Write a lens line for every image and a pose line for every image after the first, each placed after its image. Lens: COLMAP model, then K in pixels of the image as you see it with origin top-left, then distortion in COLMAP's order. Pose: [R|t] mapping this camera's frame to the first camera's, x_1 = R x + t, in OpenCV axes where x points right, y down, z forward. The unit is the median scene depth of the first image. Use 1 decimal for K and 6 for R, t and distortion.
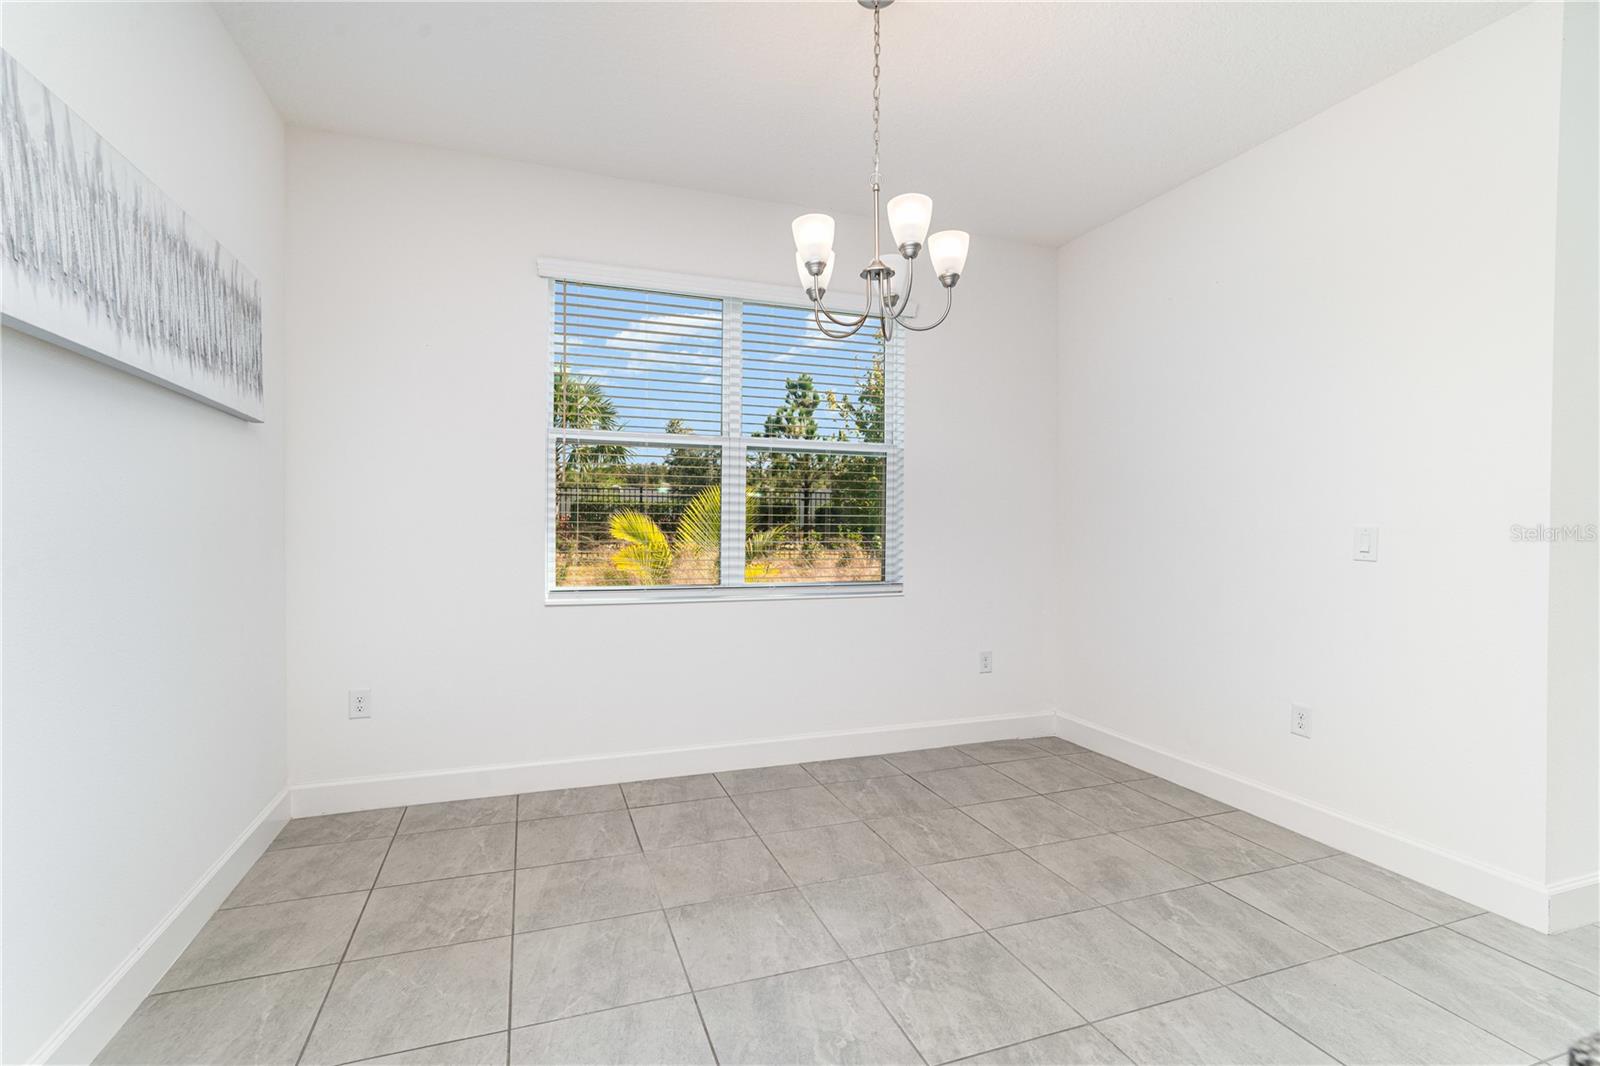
lens RADIAL K [[739.5, 0, 800.0], [0, 739.5, 533.0], [0, 0, 1]] dist [-0.000738, 0.000669]
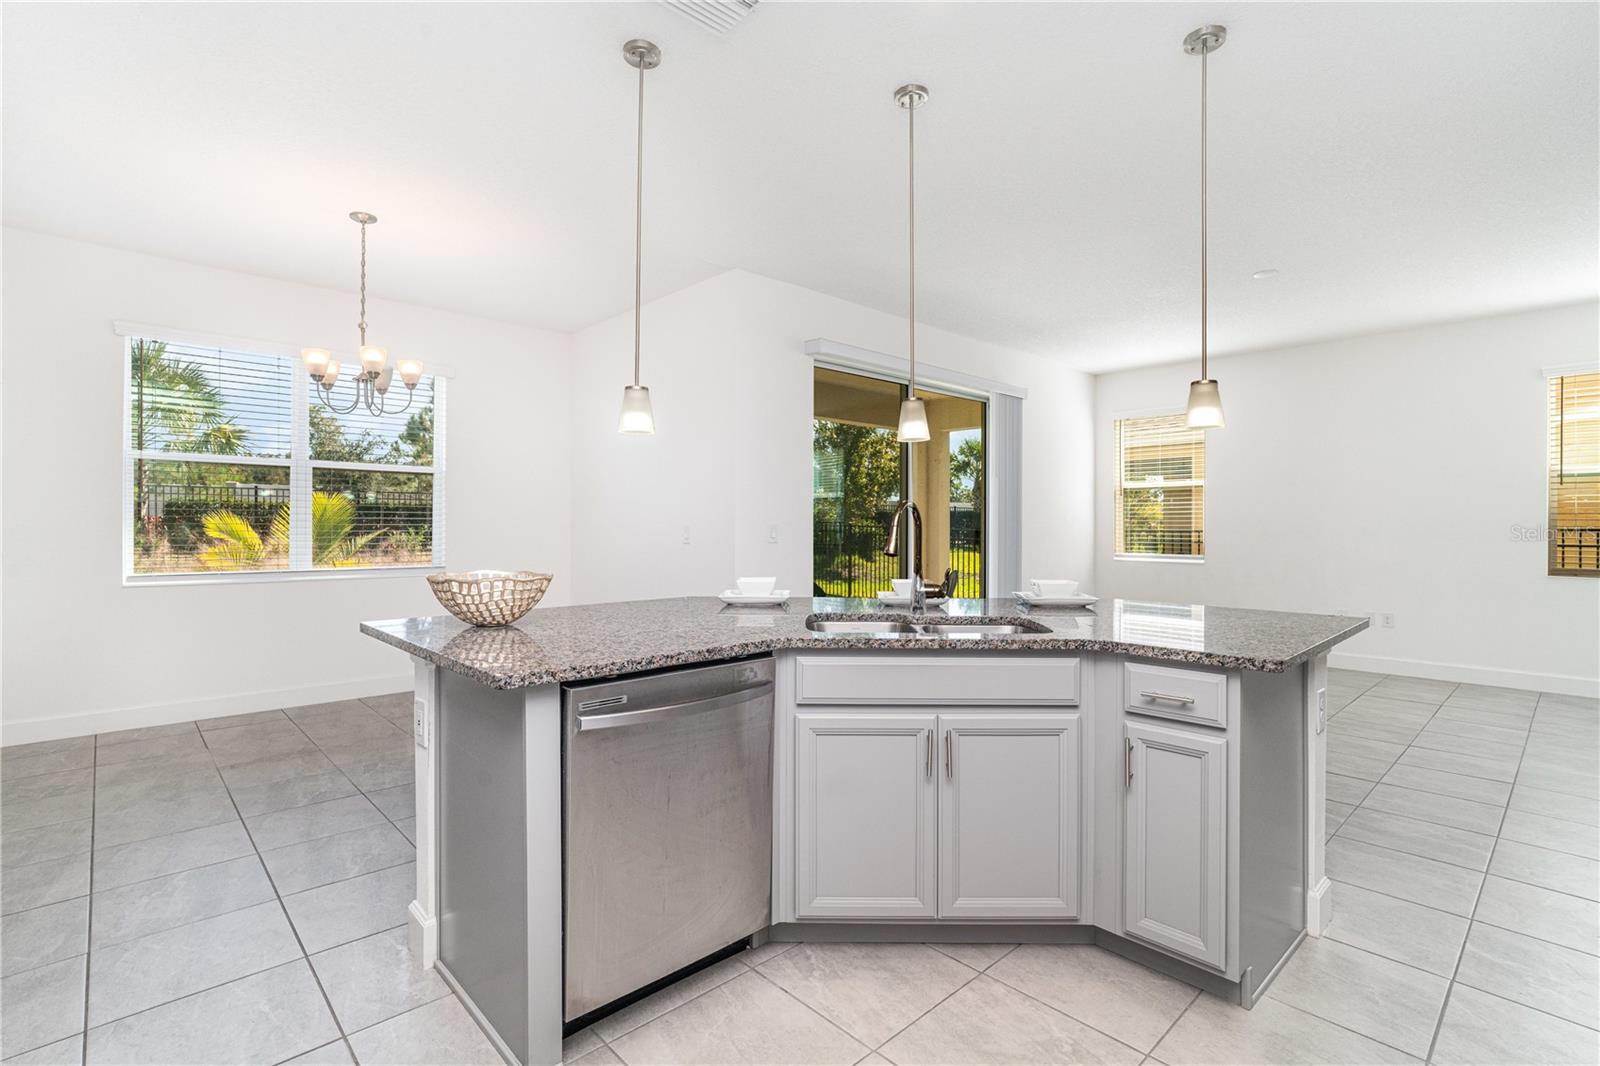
lens RADIAL K [[739.5, 0, 800.0], [0, 739.5, 533.0], [0, 0, 1]] dist [-0.000738, 0.000669]
pose [[0.921097, -0.004349, 0.389308, 0.263953], [0.003863, 0.999990, 0.002029, 0.004551], [-0.389314, -0.000365, 0.921105, -0.712314]]
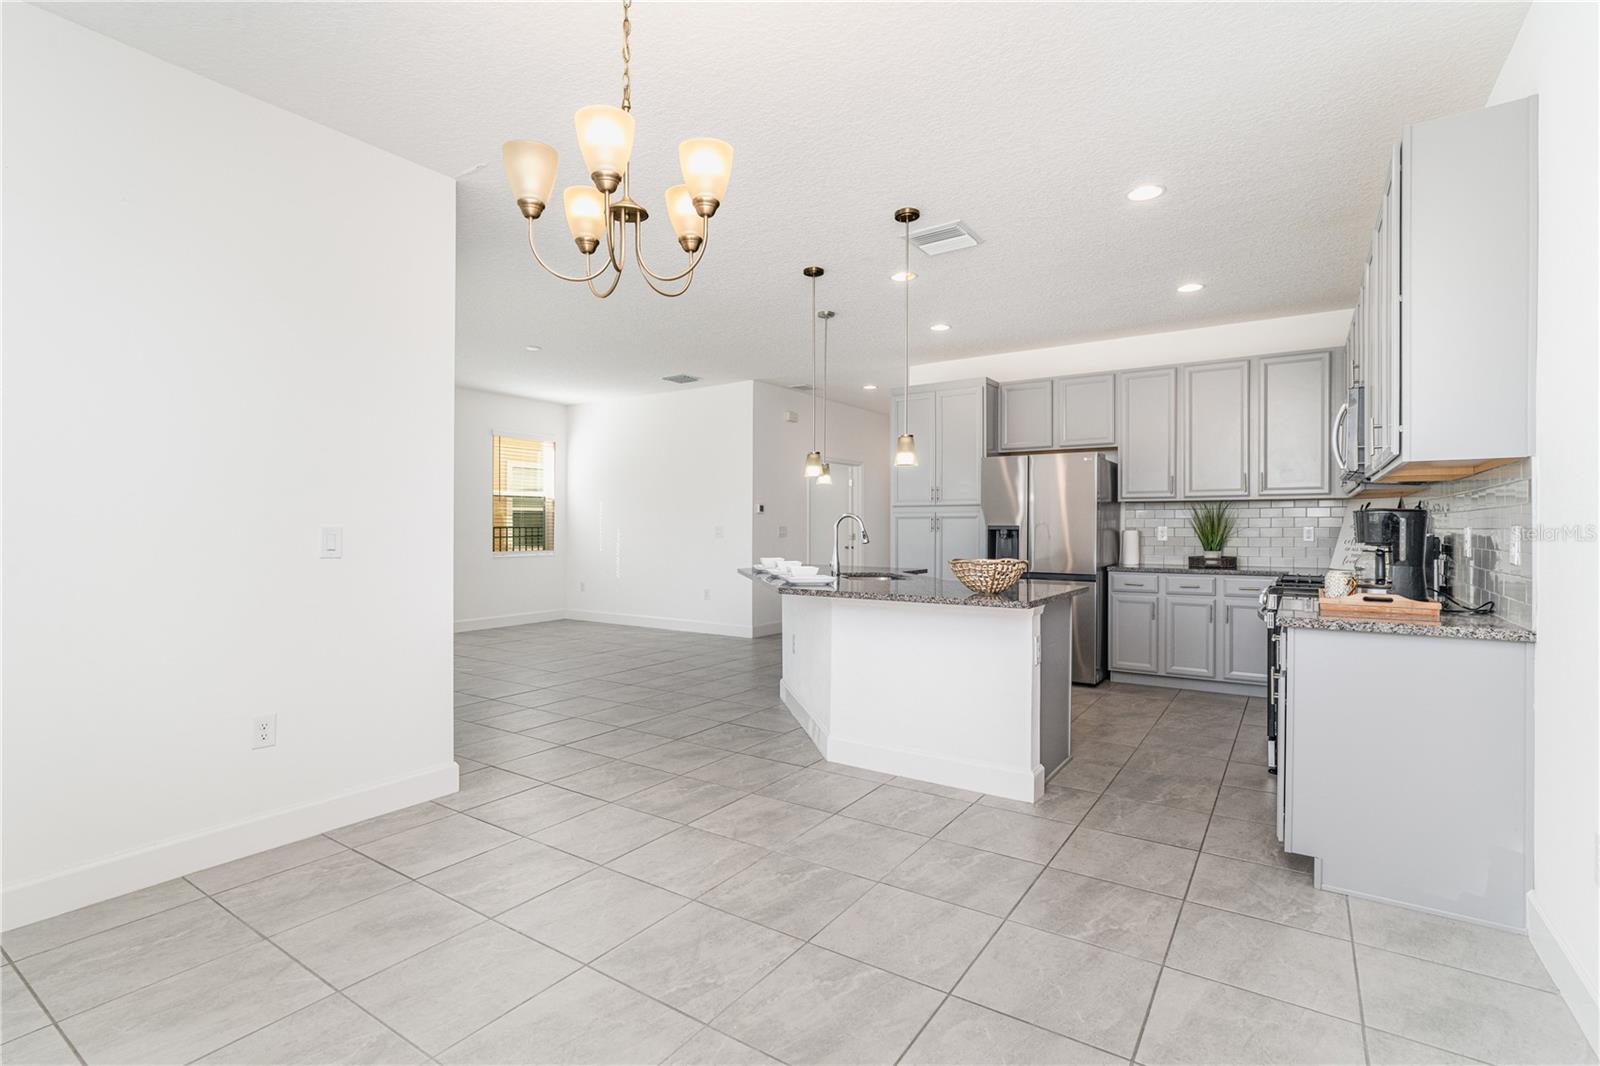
lens RADIAL K [[753.8, 0, 793.5], [0, 753.8, 525.3], [0, 0, 1]] dist [0.001591, 0.000454]
pose [[-0.584103, -0.000623, 0.811679, -0.475855], [0.002990, 0.999991, 0.002920, -0.010870], [-0.811674, 0.004133, -0.584096, 0.953947]]
